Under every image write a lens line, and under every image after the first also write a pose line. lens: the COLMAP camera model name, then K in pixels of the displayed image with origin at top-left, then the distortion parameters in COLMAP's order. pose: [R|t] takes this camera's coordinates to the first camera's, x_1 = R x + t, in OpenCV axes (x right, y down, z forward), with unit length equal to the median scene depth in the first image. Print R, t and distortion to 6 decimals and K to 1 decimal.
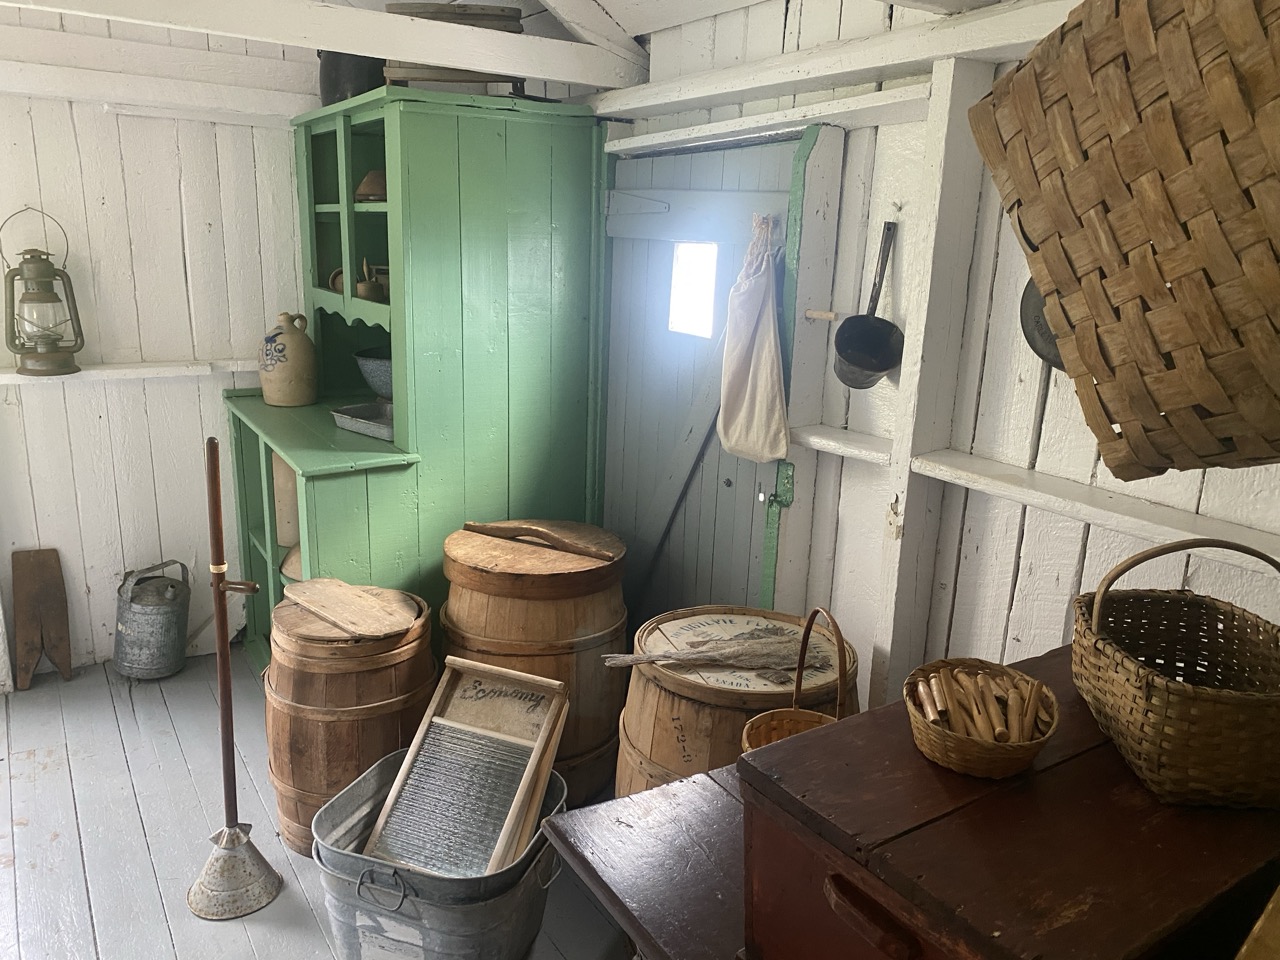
lens RADIAL K [[968.0, 0, 636.6], [0, 968.0, 484.5], [0, 0, 1]] dist [0.023088, 0.002799]
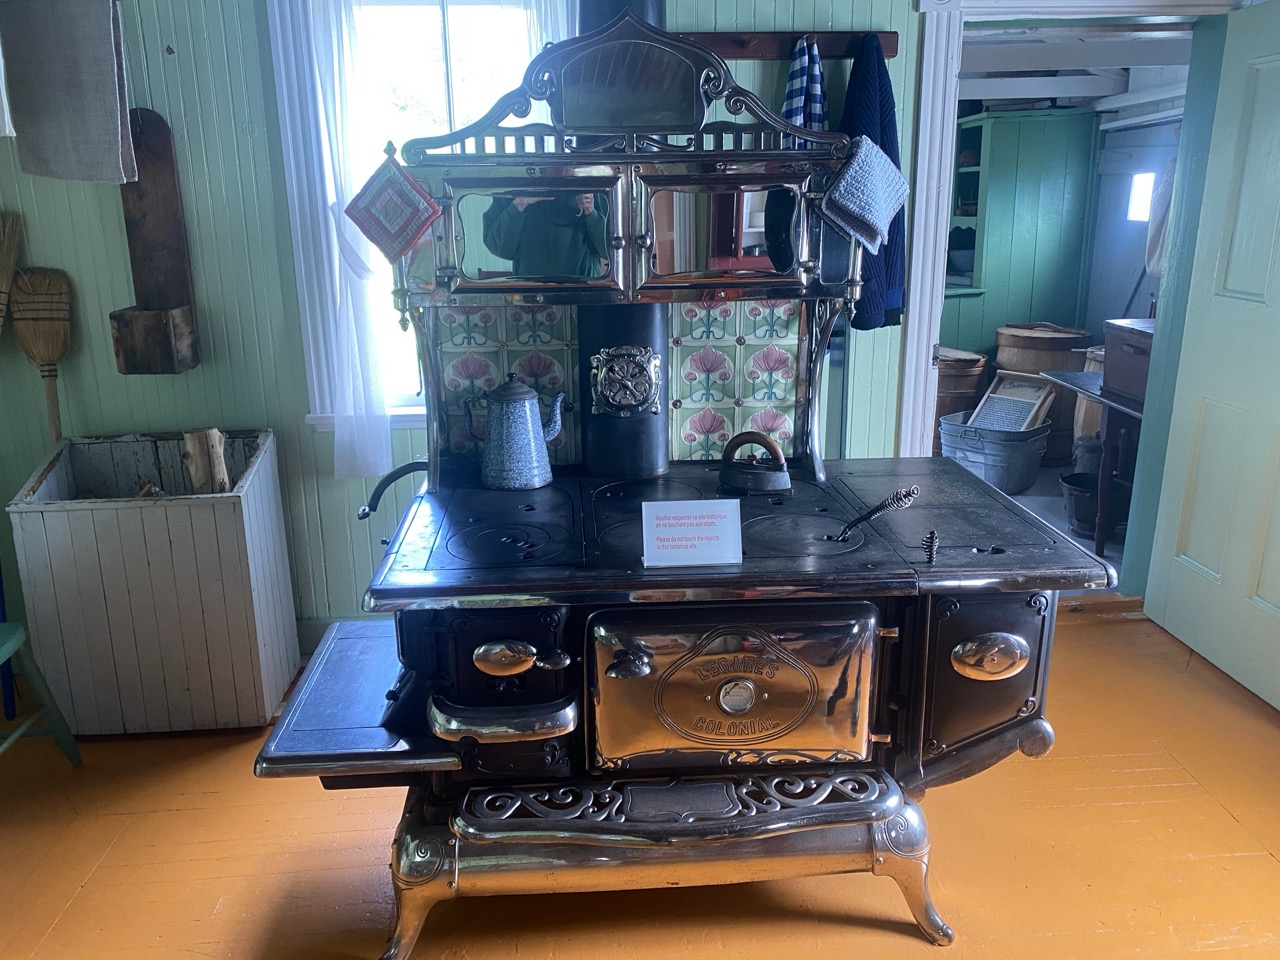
lens RADIAL K [[968.0, 0, 635.4], [0, 968.0, 466.9], [0, 0, 1]] dist [0.023088, 0.002799]
pose [[0.873920, 0.069832, -0.481028, 0.146812], [-0.060014, 0.997556, 0.035786, 0.324760], [0.482351, -0.002405, 0.875975, -1.194825]]
